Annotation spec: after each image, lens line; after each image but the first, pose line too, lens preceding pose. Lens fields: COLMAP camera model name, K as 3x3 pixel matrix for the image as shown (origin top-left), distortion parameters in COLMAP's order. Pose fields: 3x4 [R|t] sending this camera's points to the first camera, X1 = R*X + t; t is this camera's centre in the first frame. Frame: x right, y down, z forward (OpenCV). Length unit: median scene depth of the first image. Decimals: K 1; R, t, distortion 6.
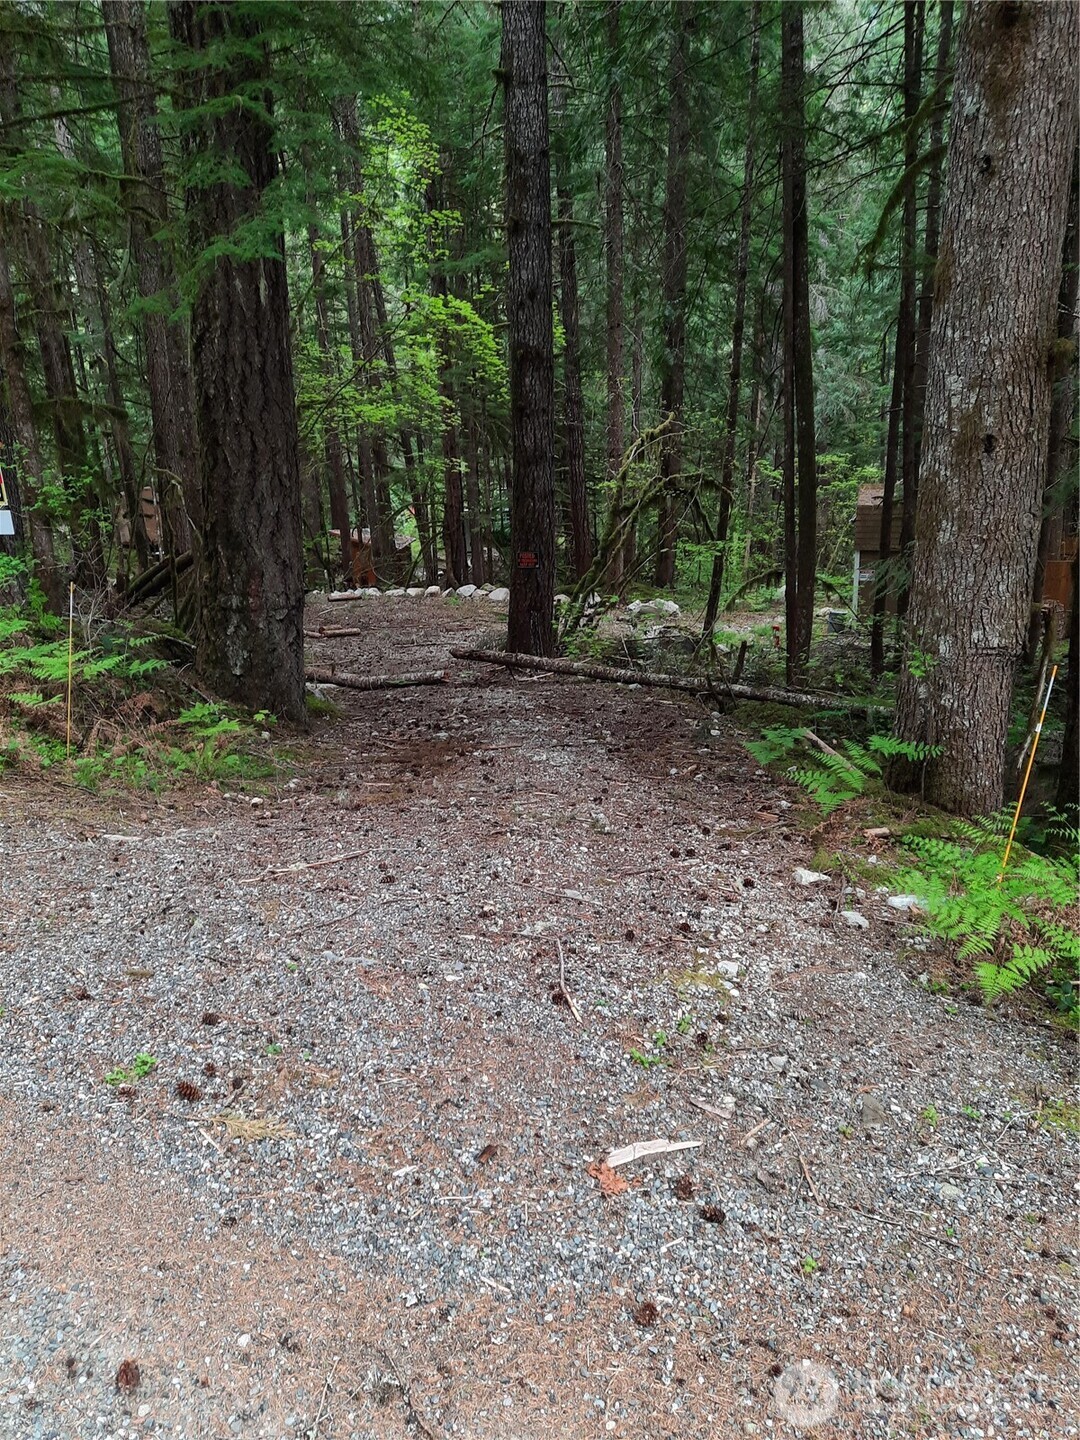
lens RADIAL K [[1039.7, 0, 547.0], [0, 1039.7, 731.5], [0, 0, 1]] dist [0.072265, -0.060774]
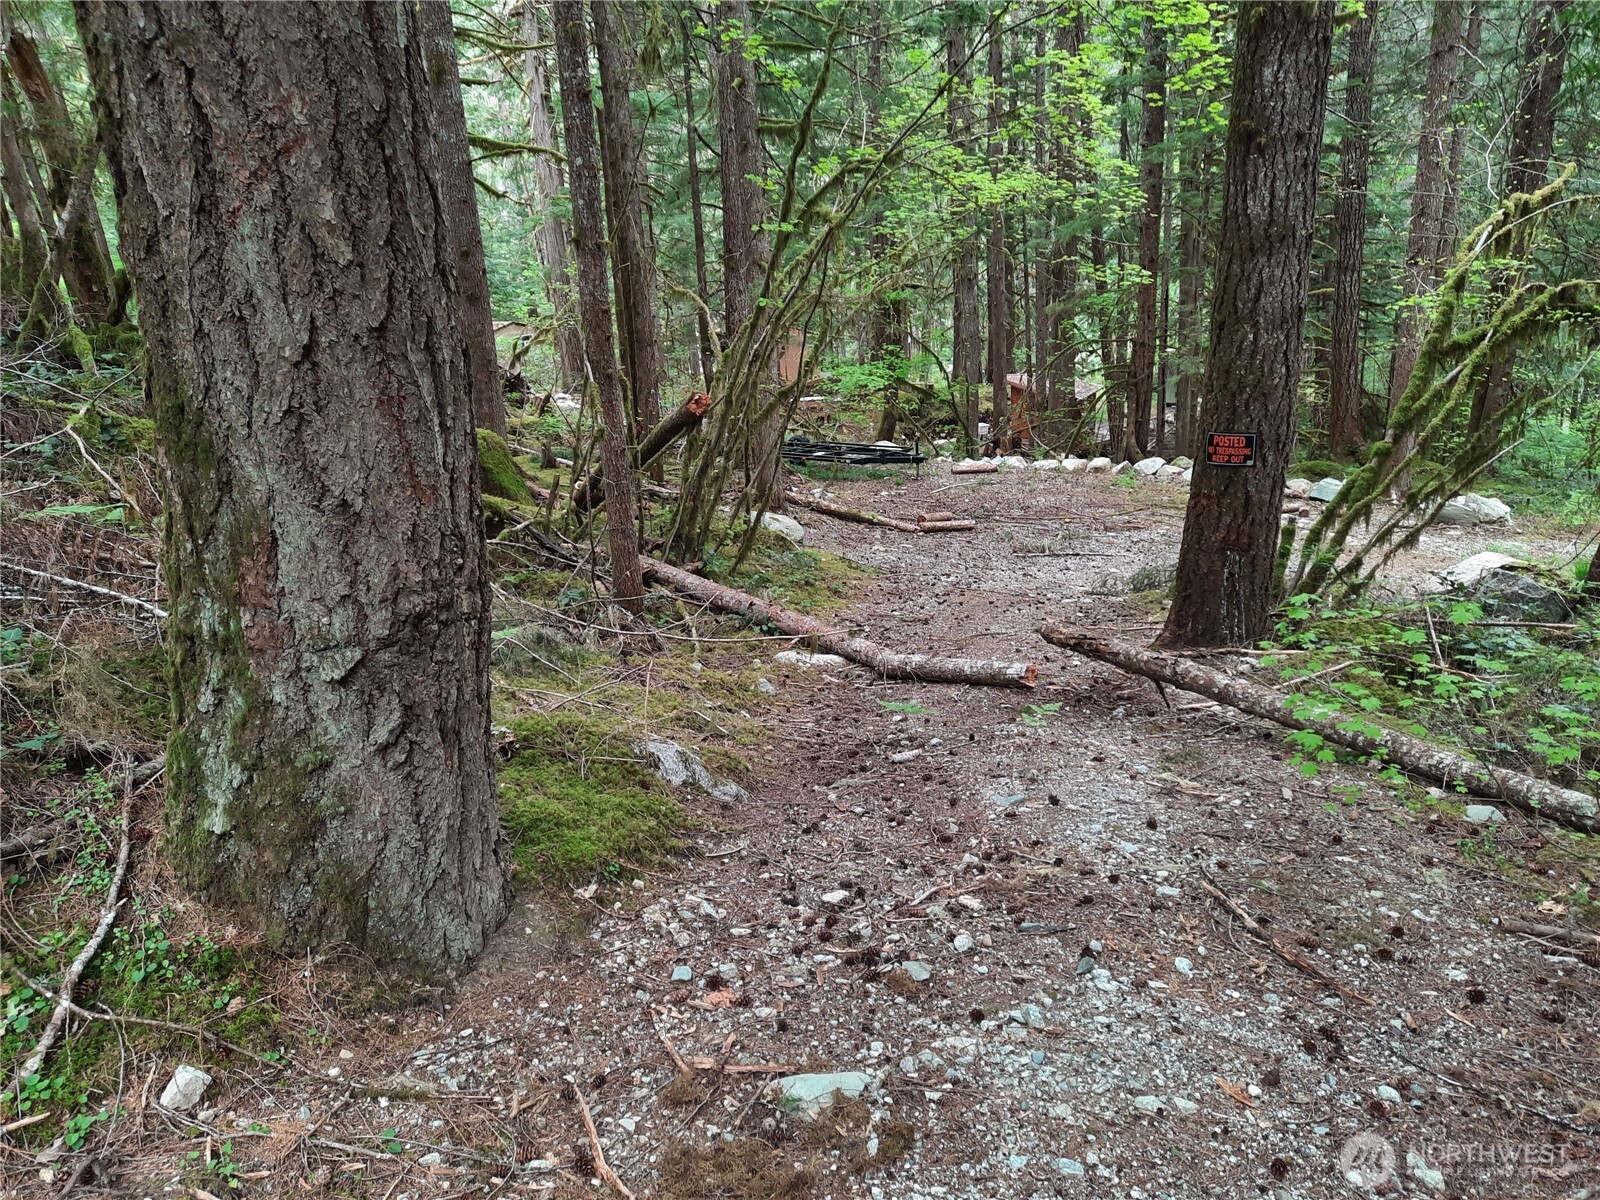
lens RADIAL K [[1155.3, 0, 791.6], [0, 1155.3, 609.5], [0, 0, 1]] dist [0.072265, -0.060774]
pose [[0.922349, 0.094647, -0.374586, 0.003442], [-0.090475, 0.995484, 0.028752, -0.068415], [0.375615, 0.007371, 0.926746, 0.323776]]
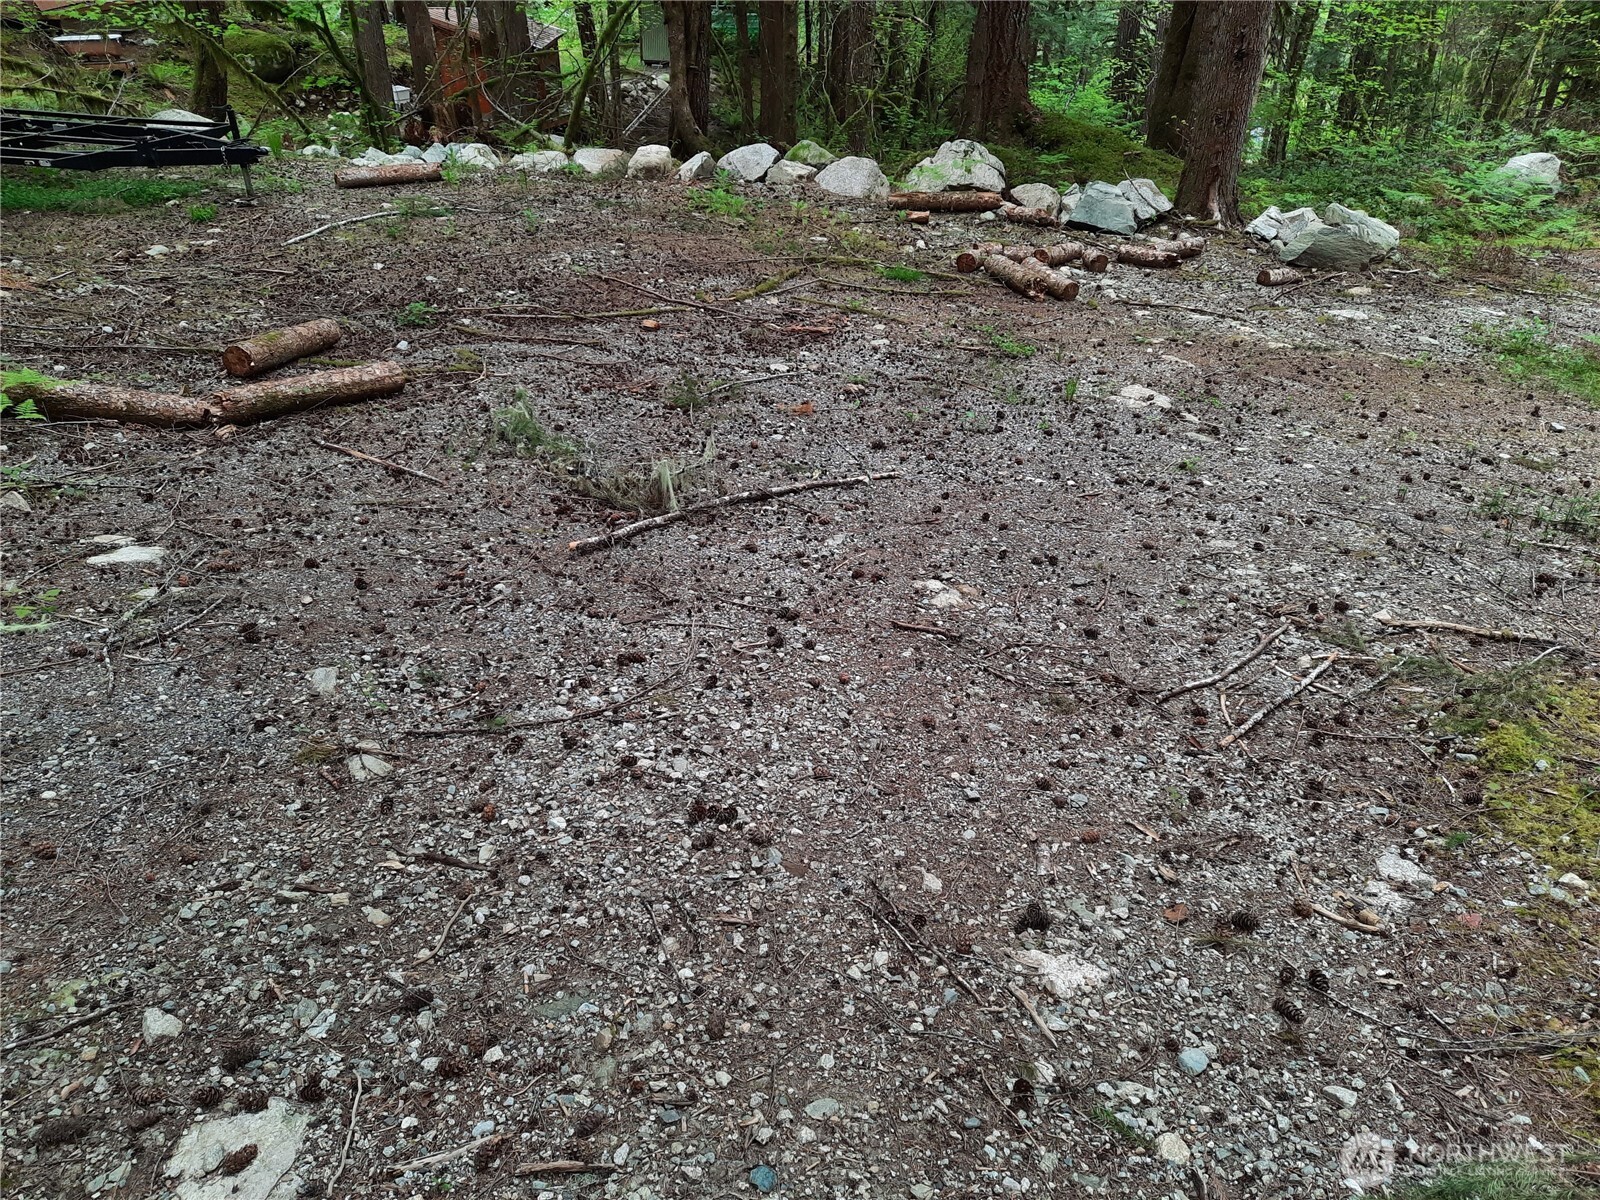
lens RADIAL K [[1155.3, 0, 787.1], [0, 1155.3, 602.8], [0, 0, 1]] dist [0.072265, -0.060774]
pose [[0.997989, 0.003598, 0.063290, -0.147862], [-0.019324, 0.968139, 0.249666, -0.150784], [-0.060375, -0.250387, 0.966262, 0.979473]]
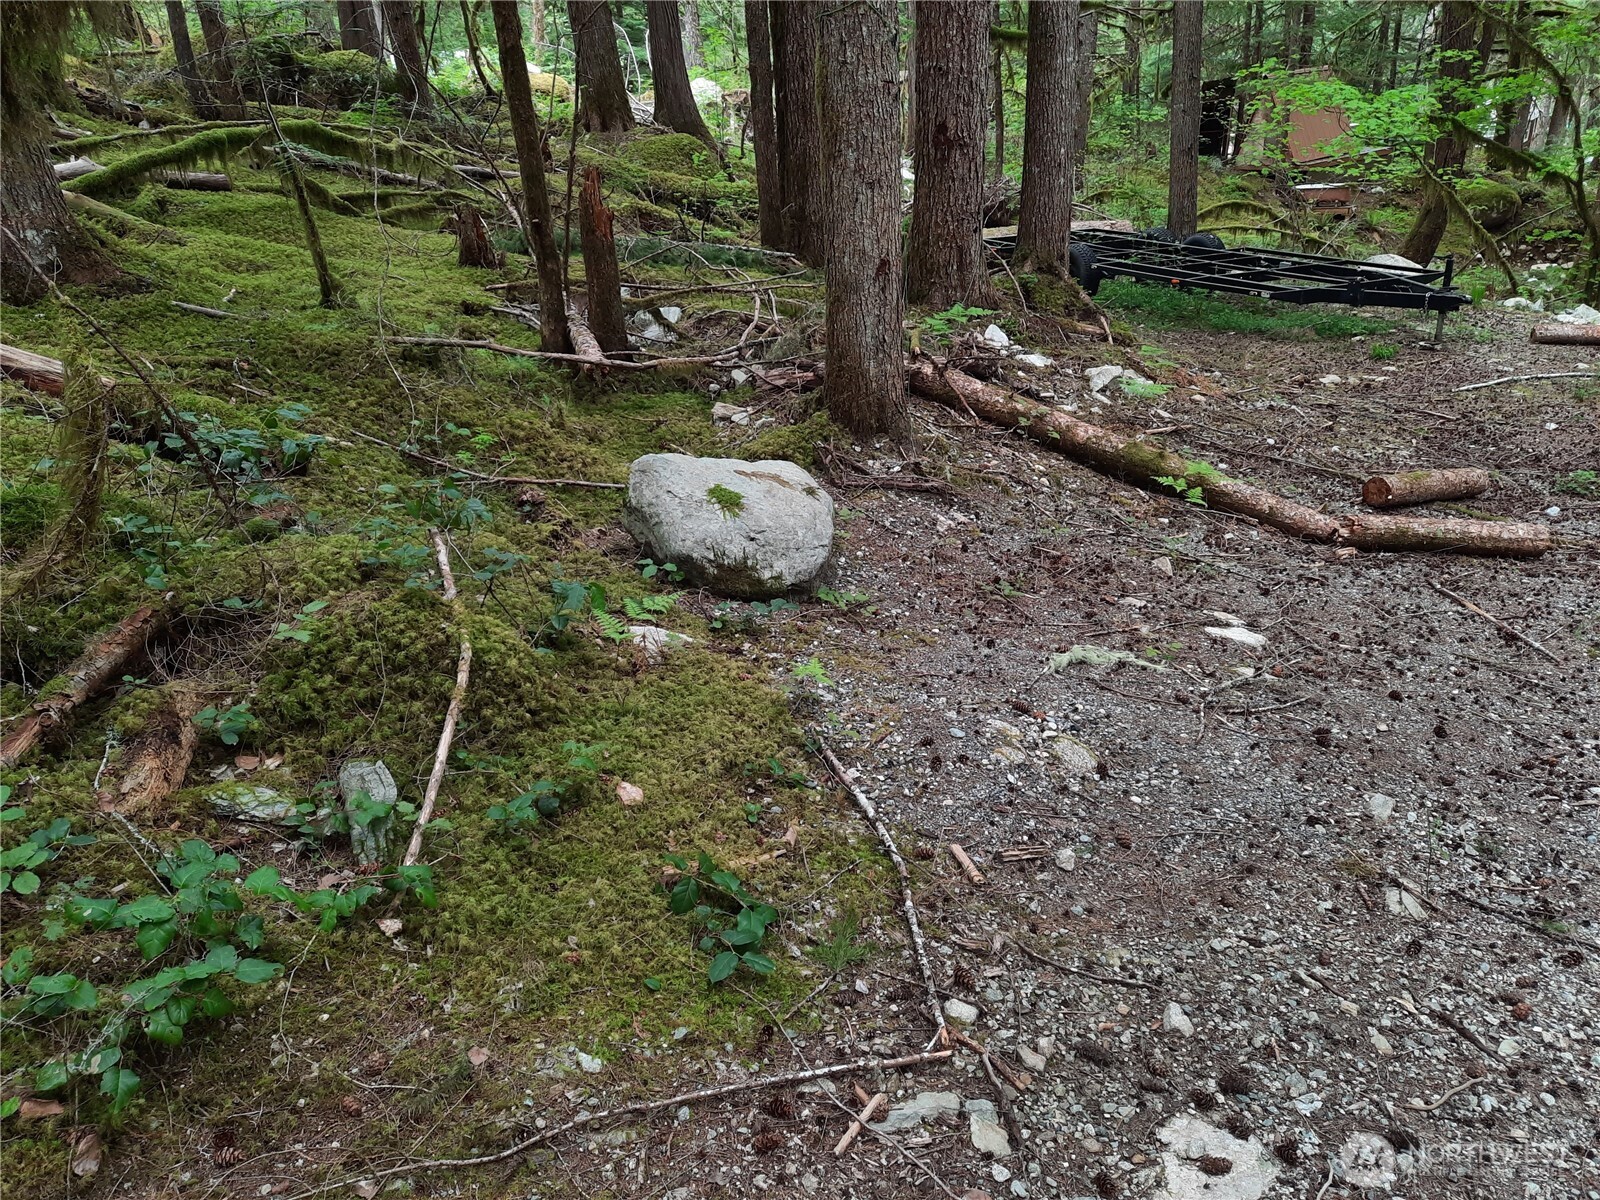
lens RADIAL K [[1155.3, 0, 800.8], [0, 1155.3, 600.0], [0, 0, 1]] dist [0.072265, -0.060774]
pose [[0.675970, 0.299179, -0.673466, -0.154872], [-0.187220, 0.953617, 0.235717, -0.150374], [0.712750, -0.033251, 0.700629, 0.960608]]
